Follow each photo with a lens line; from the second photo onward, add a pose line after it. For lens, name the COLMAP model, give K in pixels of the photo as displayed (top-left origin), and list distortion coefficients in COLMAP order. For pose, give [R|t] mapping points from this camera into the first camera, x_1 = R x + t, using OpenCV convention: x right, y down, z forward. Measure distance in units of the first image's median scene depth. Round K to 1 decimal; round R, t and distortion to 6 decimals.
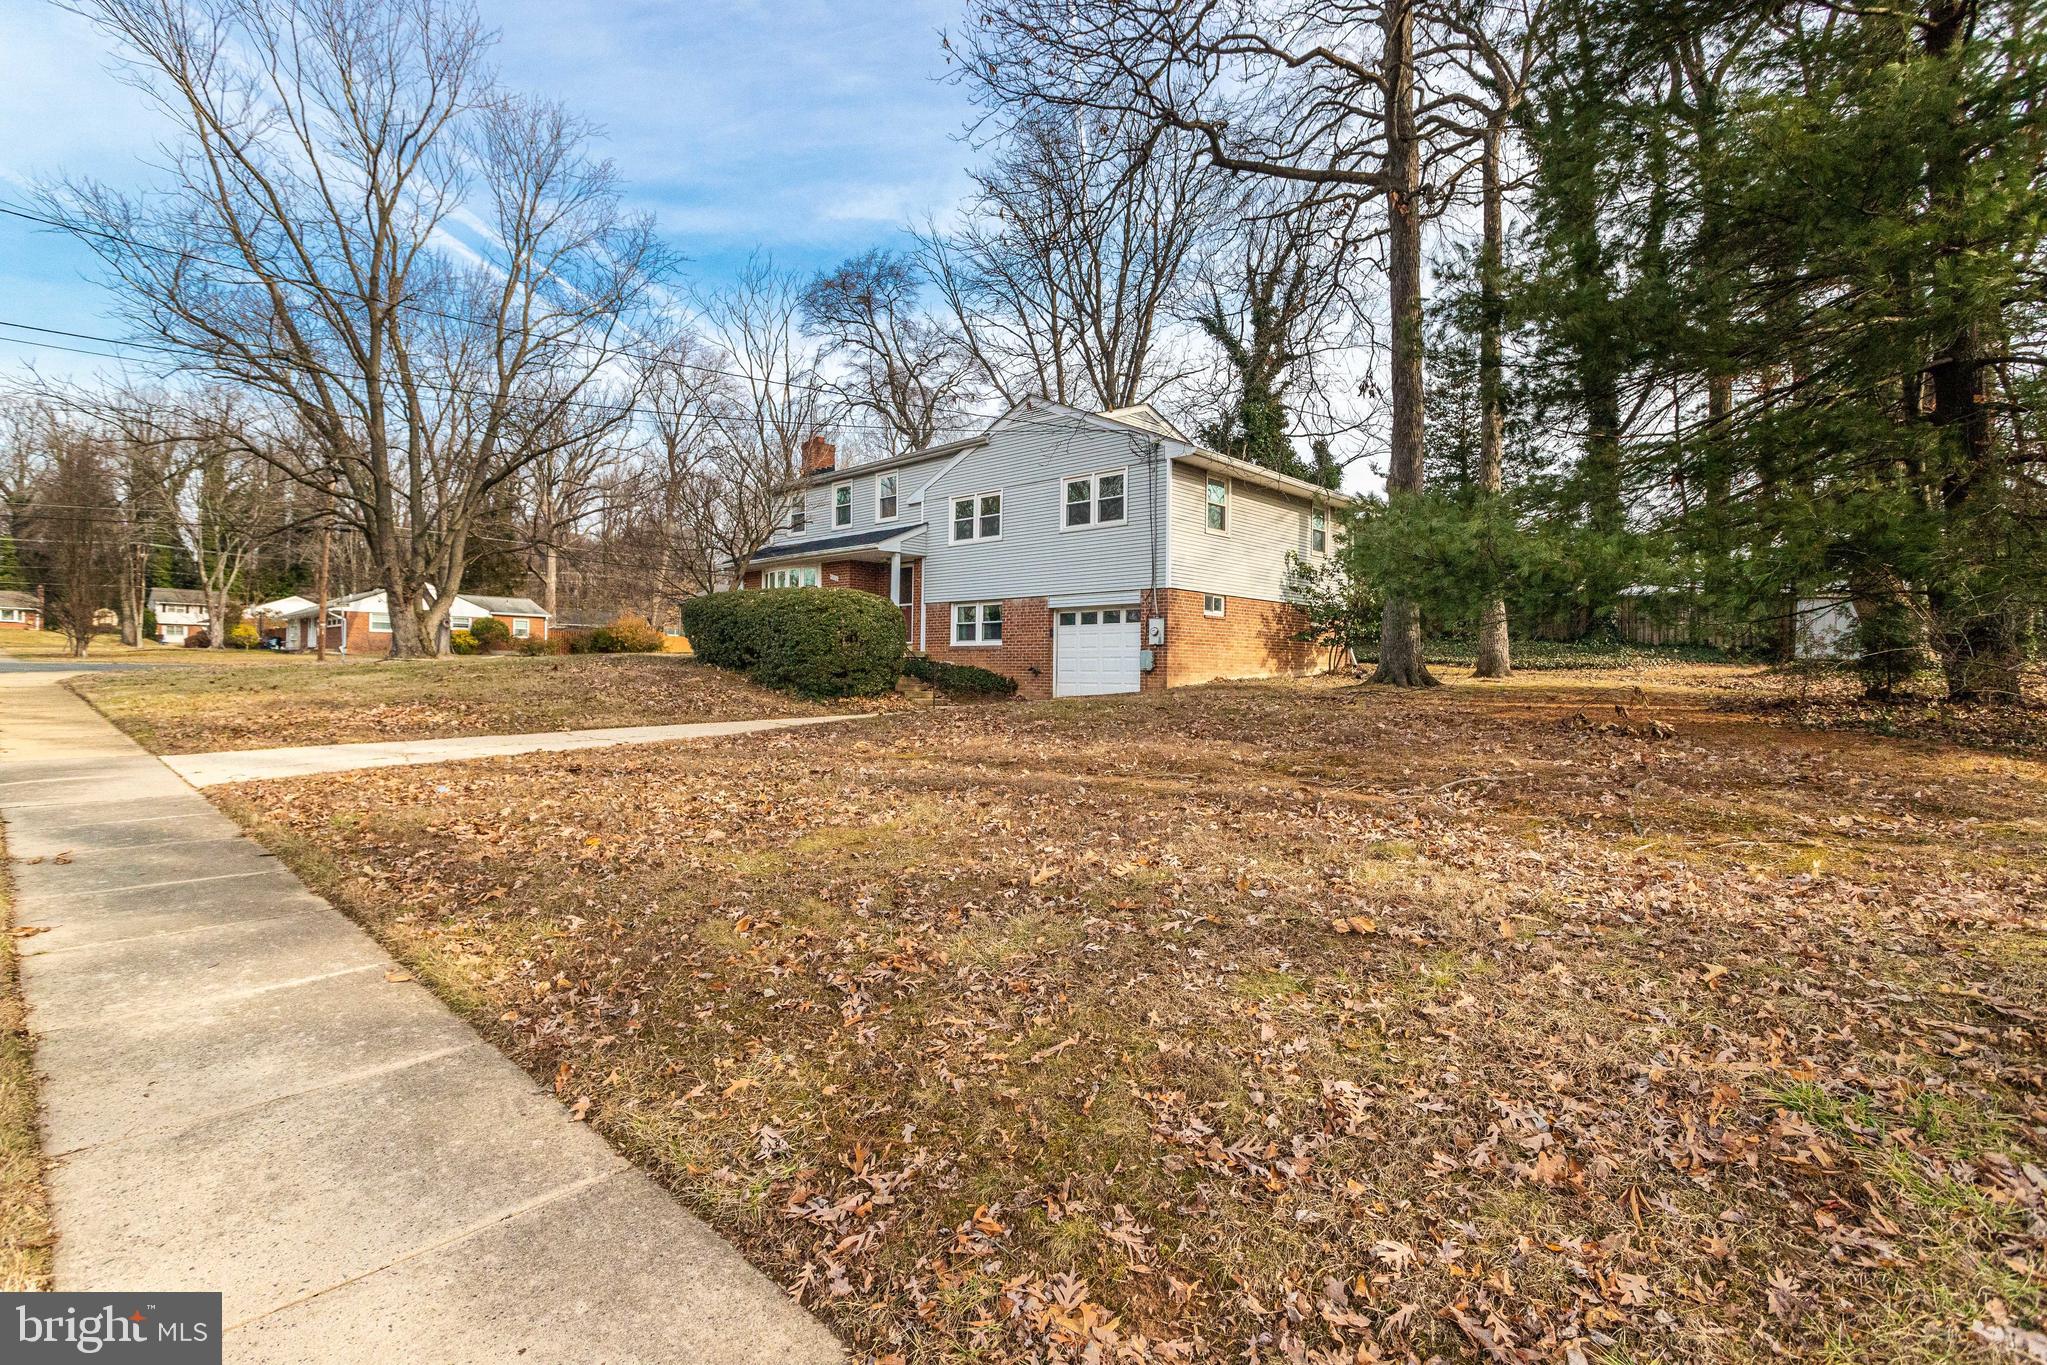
lens RADIAL K [[971.7, 0, 1023.5], [0, 971.7, 682.5], [0, 0, 1]] dist [0.000506, 0.000078]
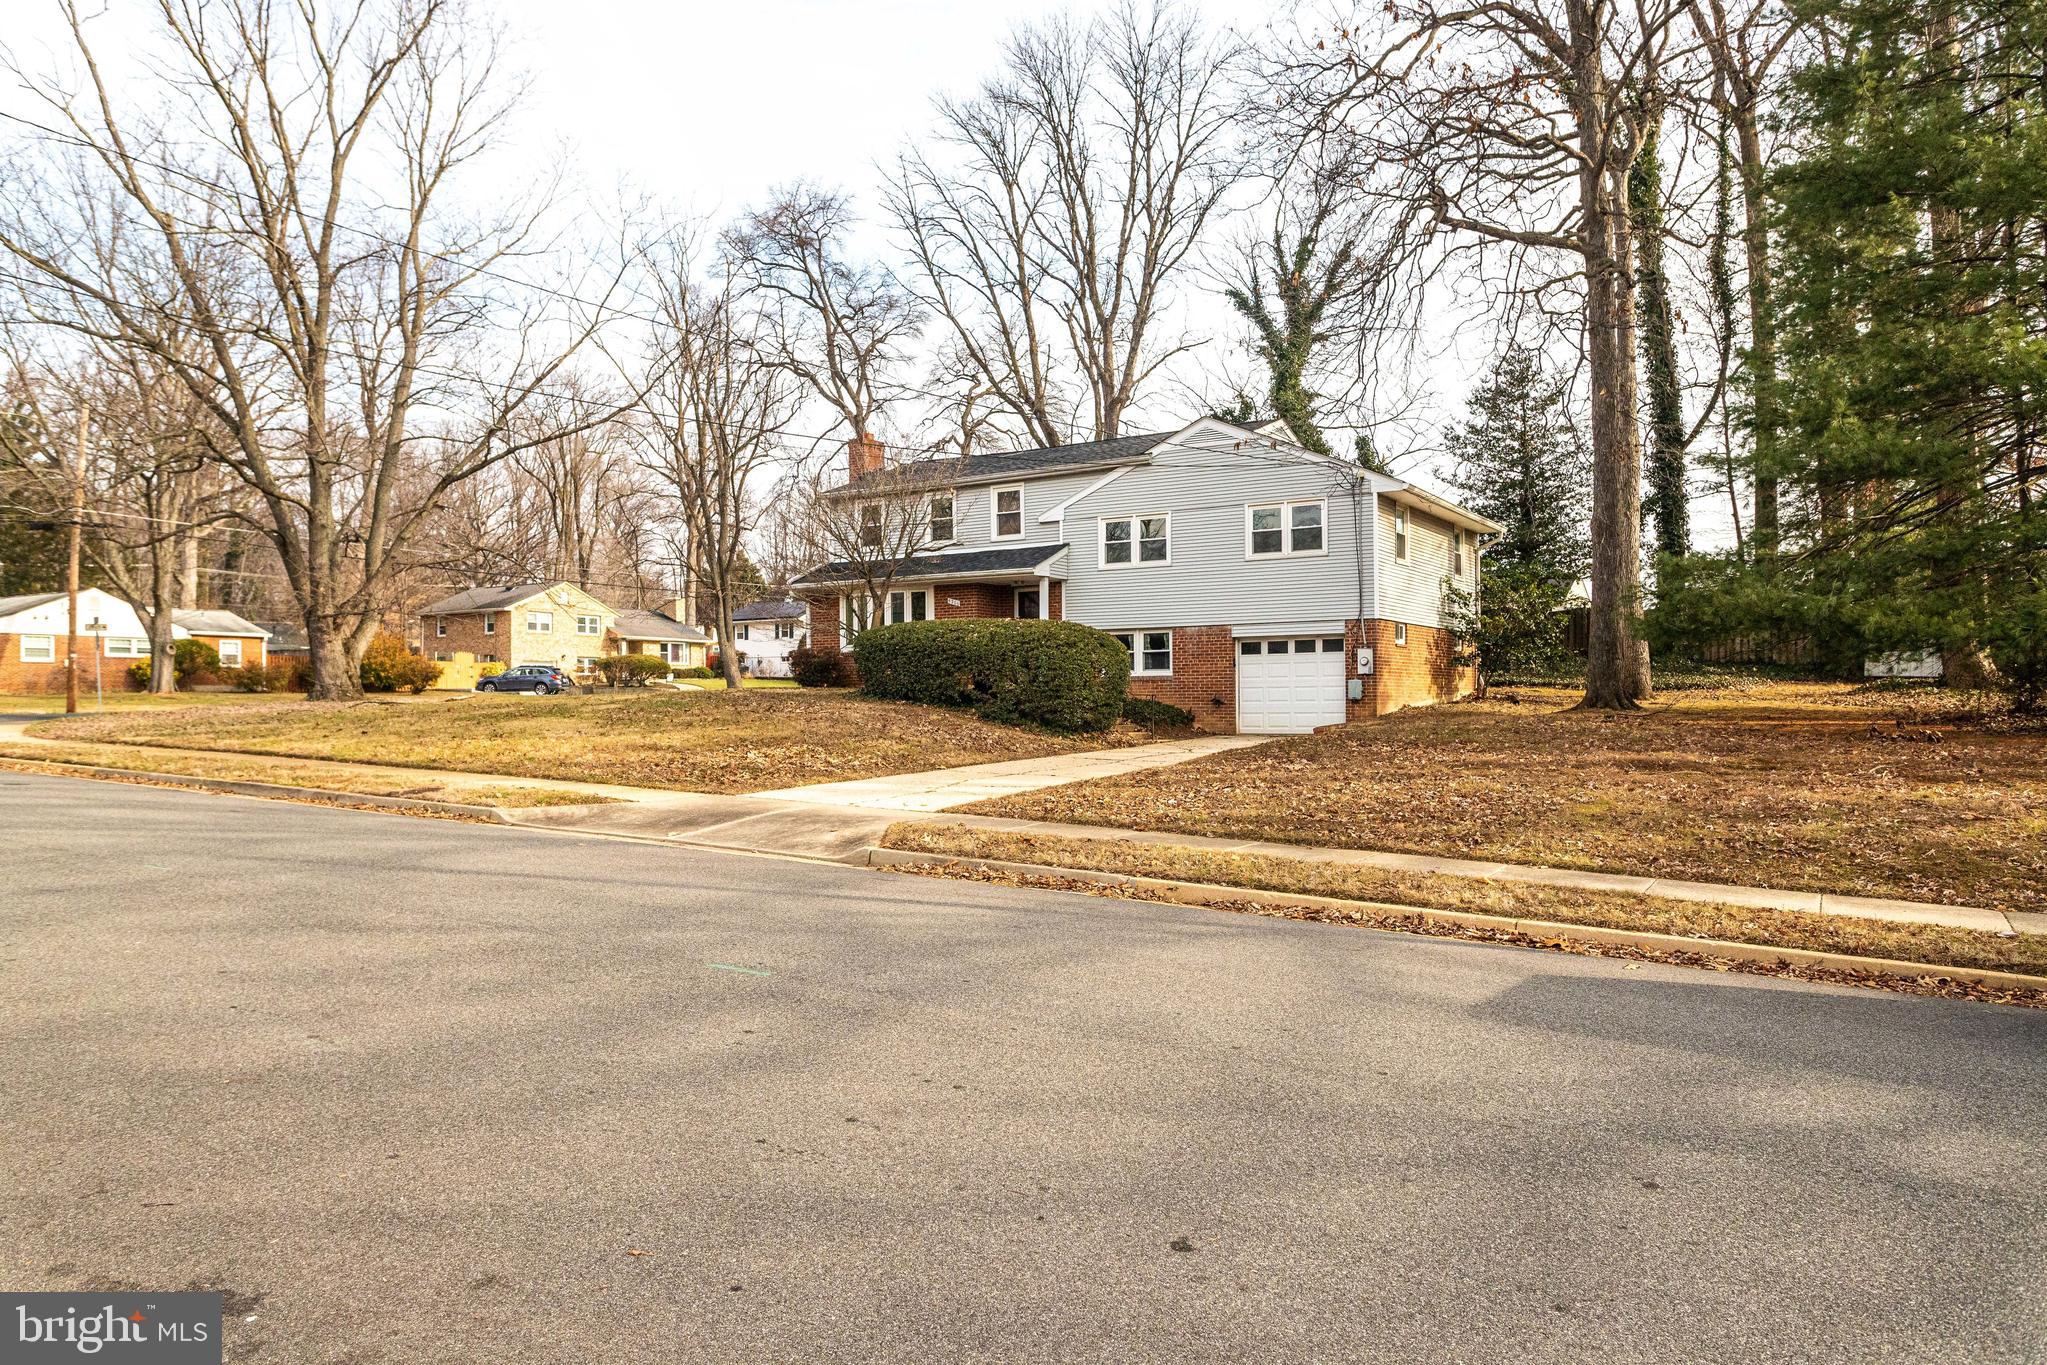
lens RADIAL K [[1397.2, 0, 1037.2], [0, 1397.2, 678.6], [0, 0, 1]] dist [0.000483, 0.000513]
pose [[0.977348, -0.015841, 0.211043, -0.431041], [0.020863, 0.999549, -0.021591, -0.008496], [-0.210606, 0.025505, 0.977238, -0.301875]]
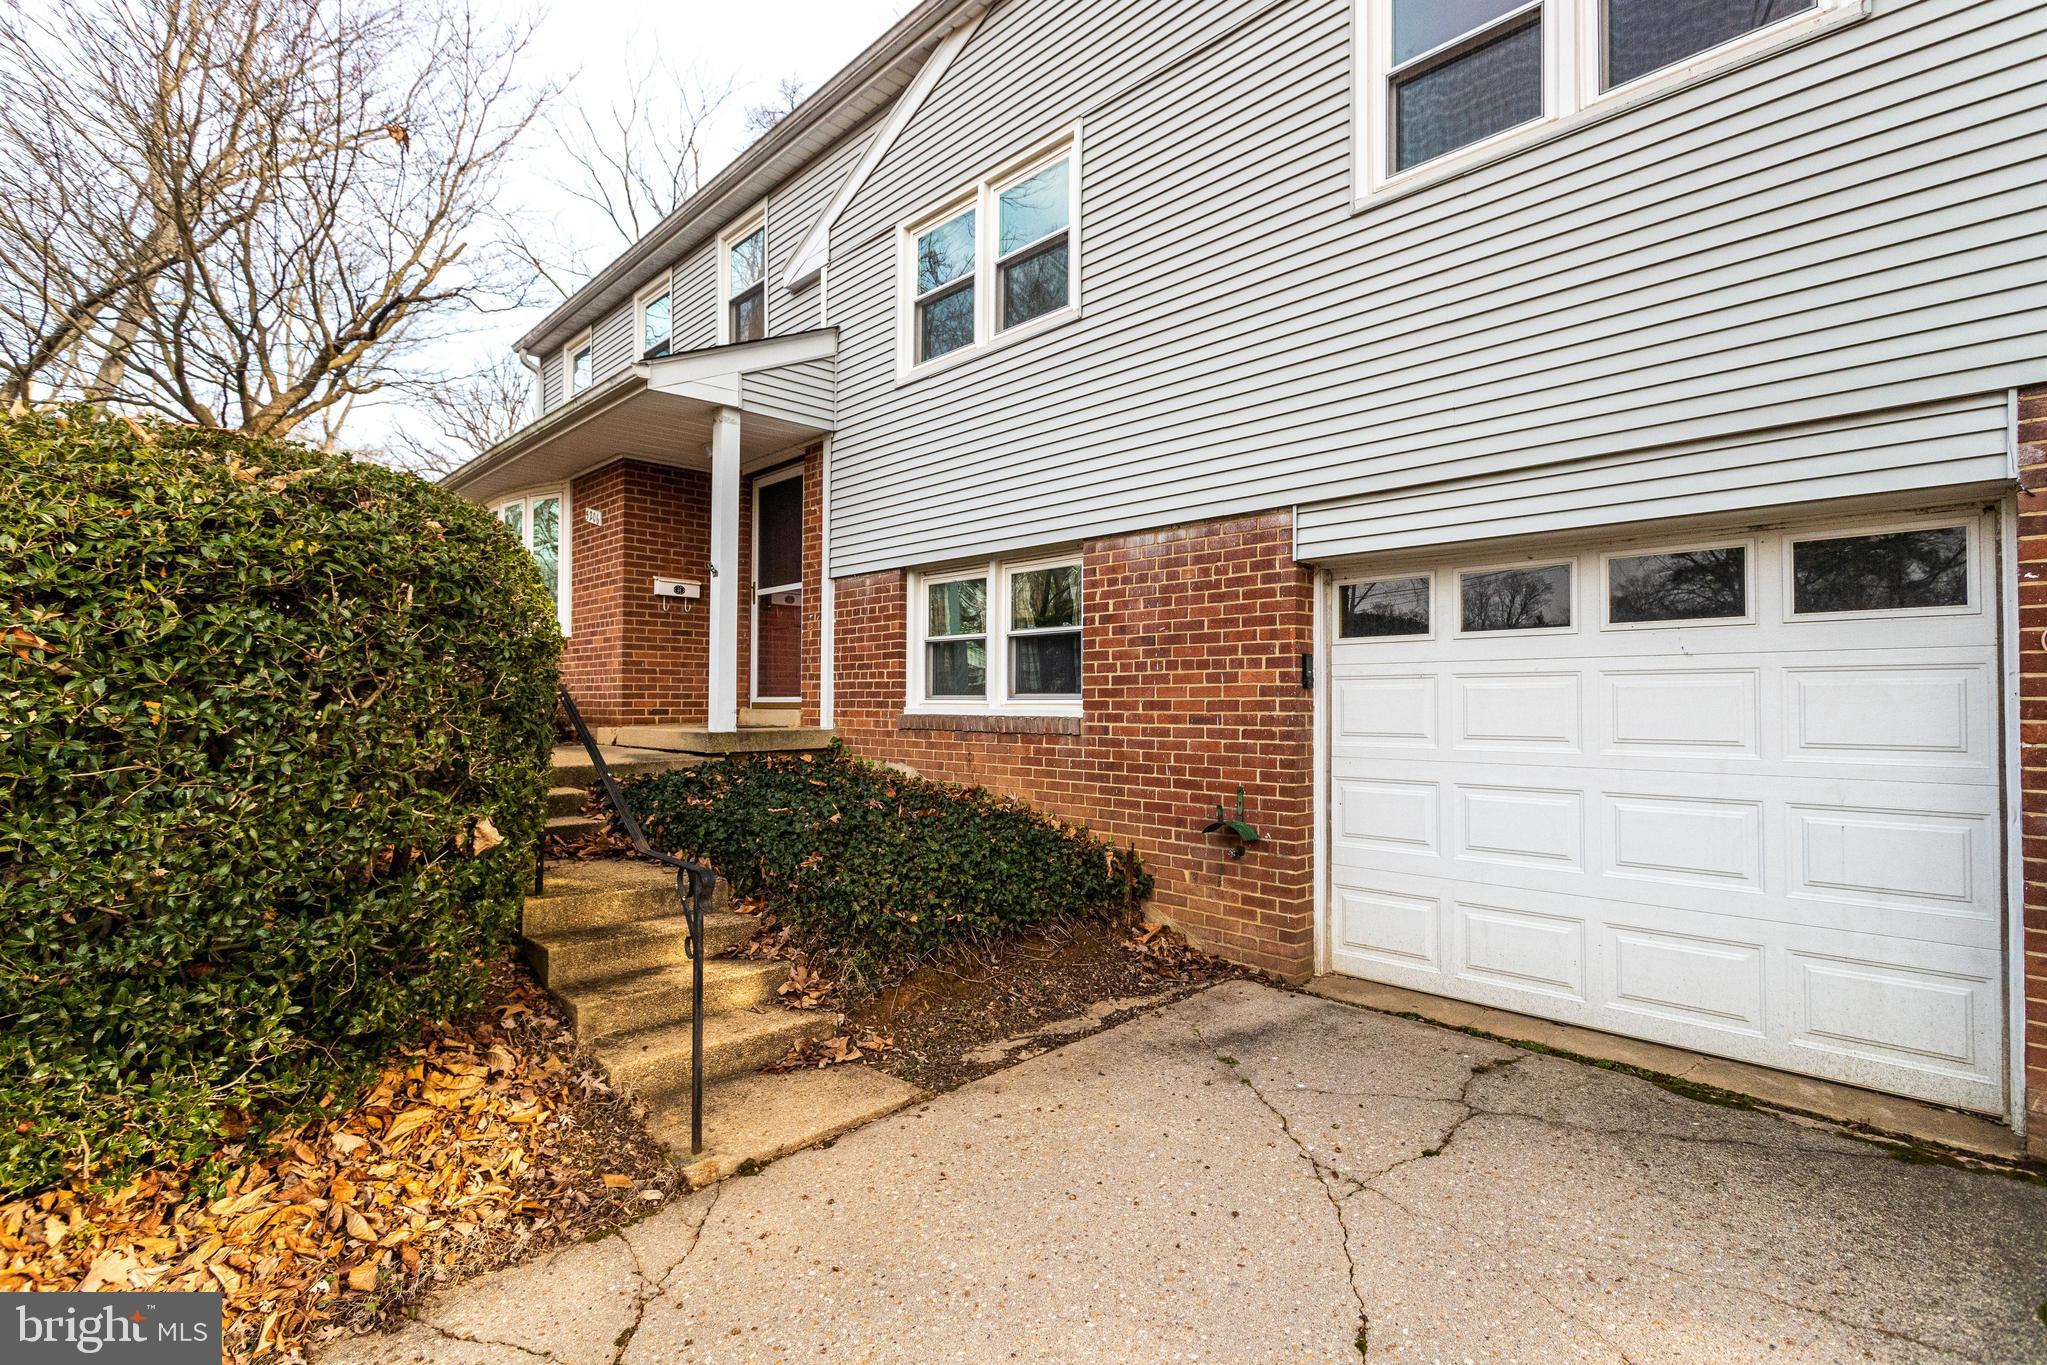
lens RADIAL K [[971.7, 0, 1023.5], [0, 971.7, 682.5], [0, 0, 1]] dist [0.000506, 0.000078]
pose [[0.998784, -0.011799, -0.047868, -0.024981], [0.010601, 0.999626, -0.025196, -0.040694], [0.048147, 0.024657, 0.998536, 0.724909]]
